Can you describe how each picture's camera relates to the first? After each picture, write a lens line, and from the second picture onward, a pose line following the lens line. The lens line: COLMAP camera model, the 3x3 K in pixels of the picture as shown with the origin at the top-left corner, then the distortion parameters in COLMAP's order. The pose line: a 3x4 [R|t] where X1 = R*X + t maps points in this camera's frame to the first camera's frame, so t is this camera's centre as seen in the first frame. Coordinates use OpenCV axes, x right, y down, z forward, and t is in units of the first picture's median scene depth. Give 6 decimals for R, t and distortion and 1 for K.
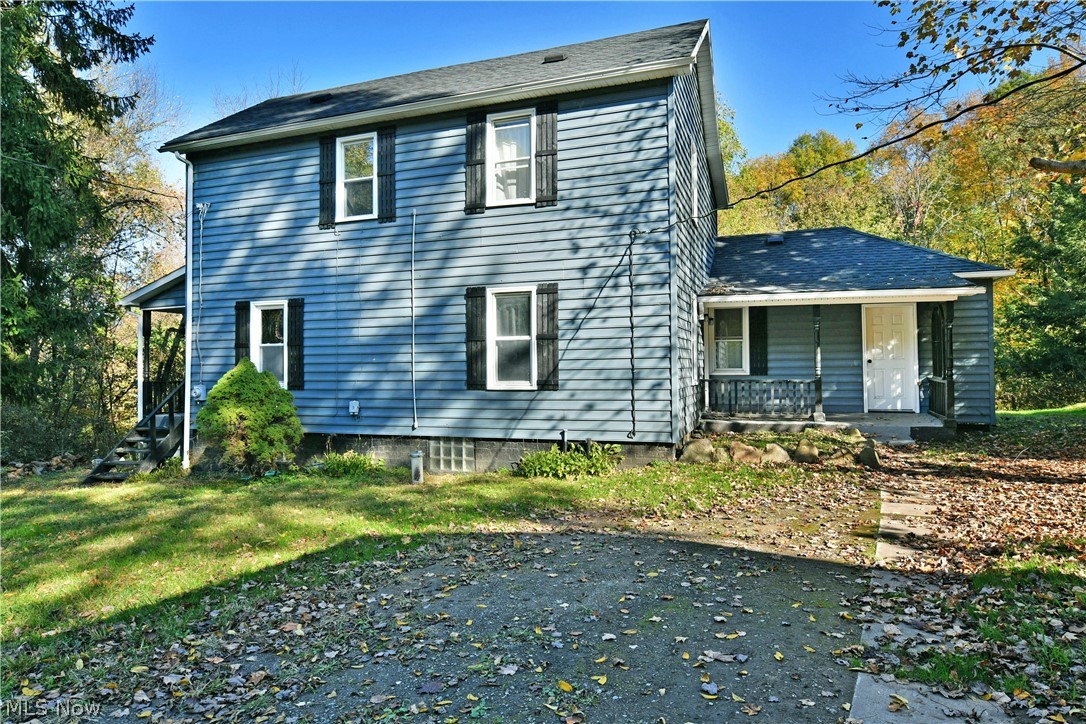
lens RADIAL K [[664.9, 0, 540.5], [0, 664.9, 361.8], [0, 0, 1]] dist [-0.014547, -0.002679]
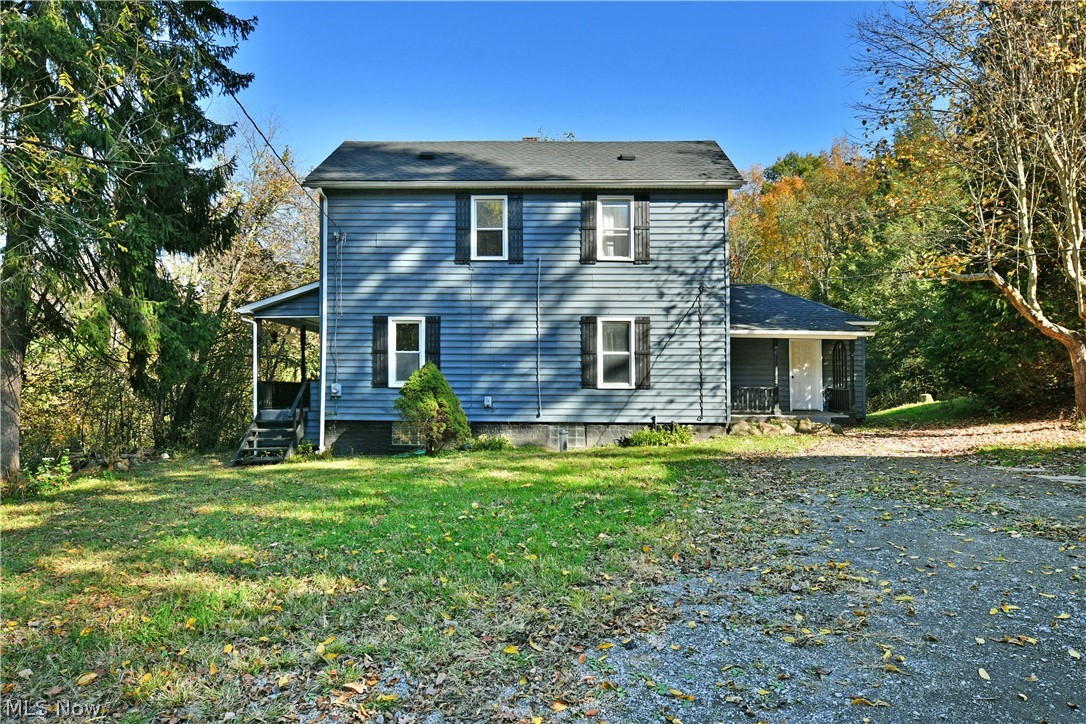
lens RADIAL K [[676.6, 0, 540.4], [0, 676.6, 380.1], [0, 0, 1]] dist [-0.017997, -0.000629]
pose [[0.948210, 0.022707, 0.316831, -0.662932], [-0.020762, 0.999739, -0.009516, 0.040474], [-0.316964, 0.002445, 0.948434, -0.342103]]
